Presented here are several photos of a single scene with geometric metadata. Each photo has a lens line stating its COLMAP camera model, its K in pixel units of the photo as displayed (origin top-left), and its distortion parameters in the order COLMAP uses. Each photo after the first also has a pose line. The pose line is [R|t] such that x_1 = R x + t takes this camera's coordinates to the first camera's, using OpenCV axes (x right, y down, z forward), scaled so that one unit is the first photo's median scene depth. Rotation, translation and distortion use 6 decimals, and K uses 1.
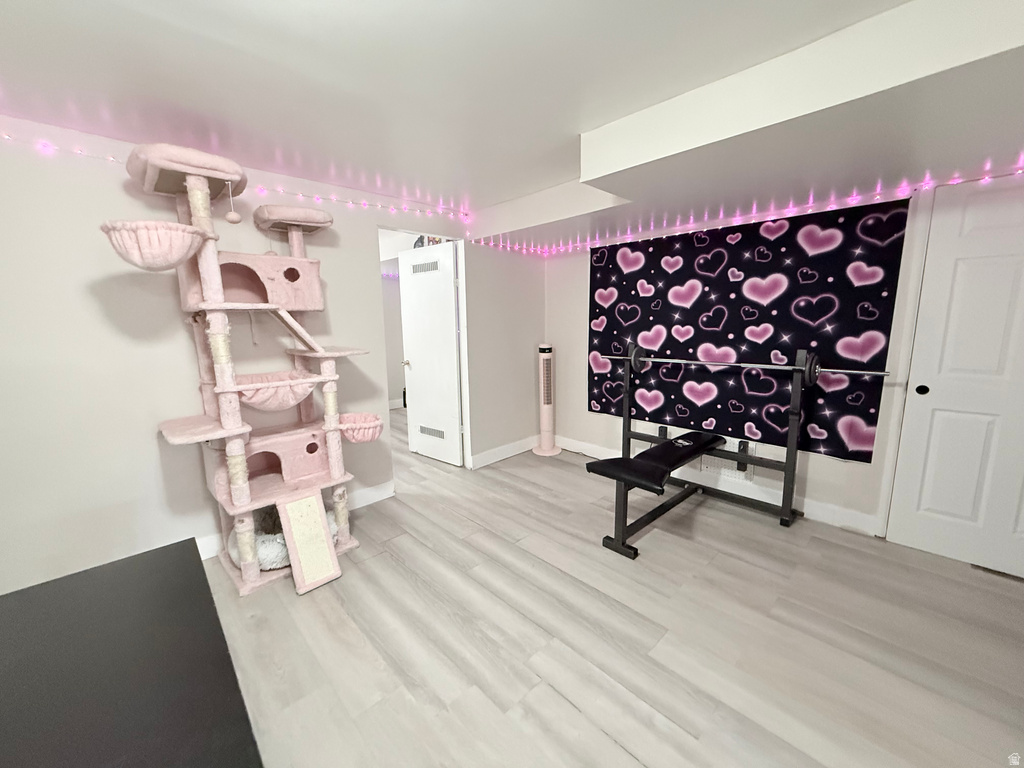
lens RADIAL K [[407.1, 0, 510.1], [0, 407.1, 383.8], [0, 0, 1]] dist [-0.000581, -0.000427]
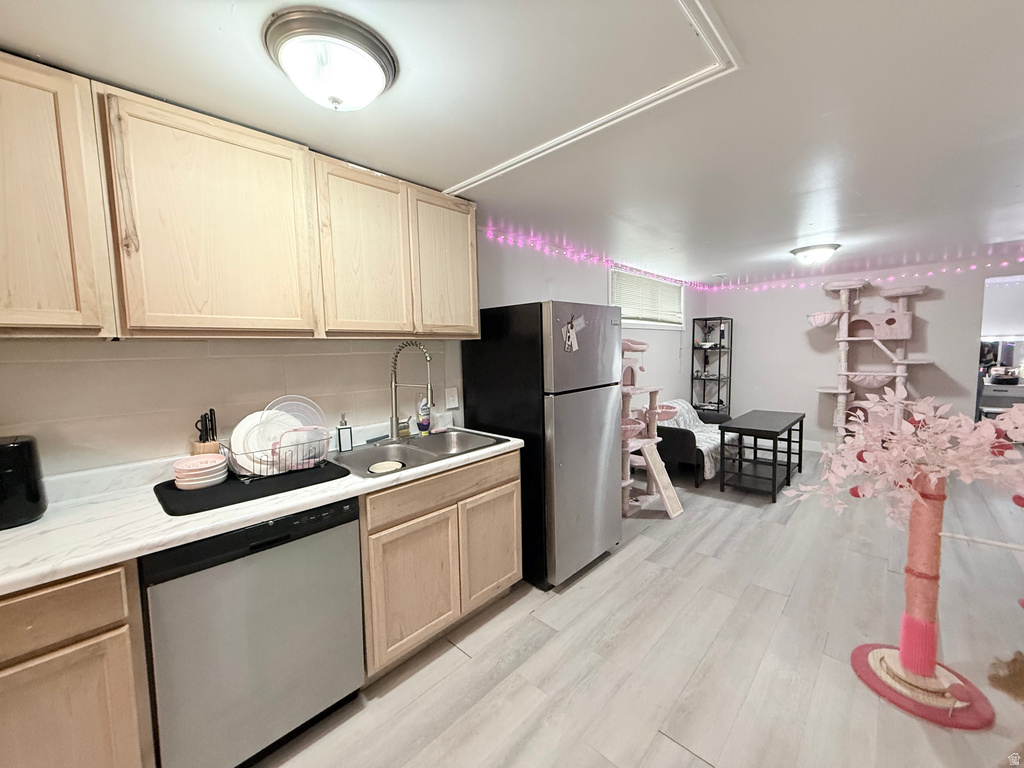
lens RADIAL K [[407.1, 0, 510.1], [0, 407.1, 383.8], [0, 0, 1]] dist [-0.000581, -0.000427]
pose [[0.046408, 0.096763, -0.994225, 1.563921], [-0.137291, 0.986470, 0.089600, 0.123847], [0.989443, 0.132340, 0.059064, -1.041232]]
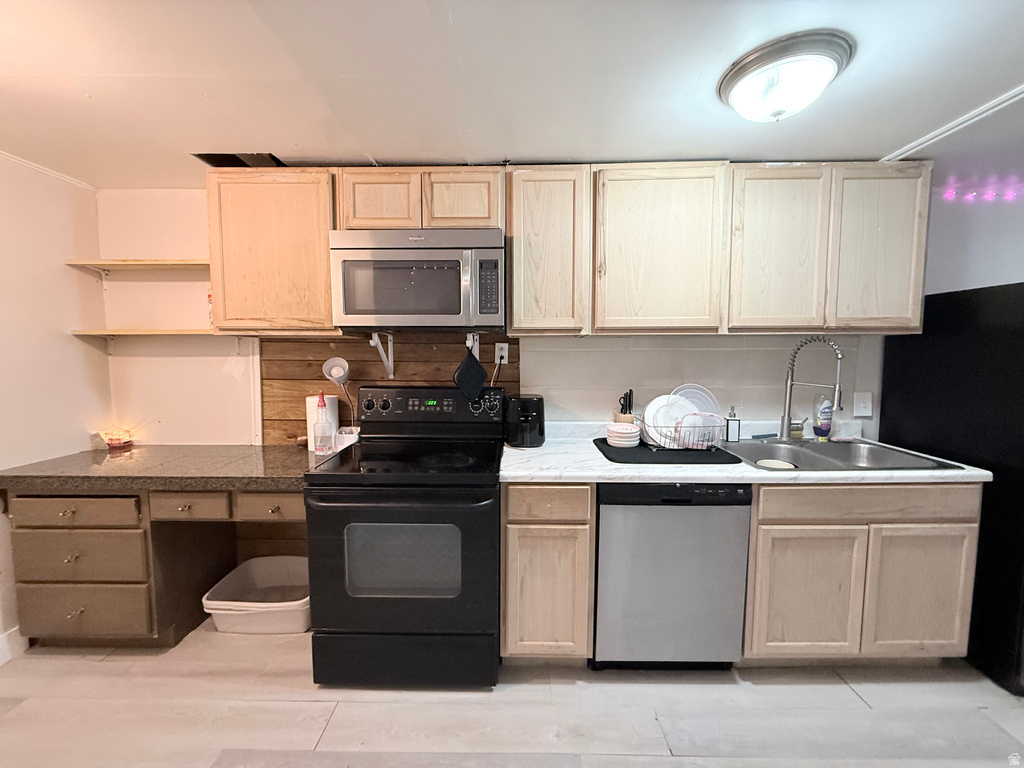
lens RADIAL K [[407.1, 0, 510.1], [0, 407.1, 383.8], [0, 0, 1]] dist [-0.000581, -0.000427]
pose [[-0.698817, 0.073892, -0.711474, 1.716161], [-0.100335, 0.974690, 0.199779, 0.135047], [0.708229, 0.210994, -0.673716, -1.093988]]
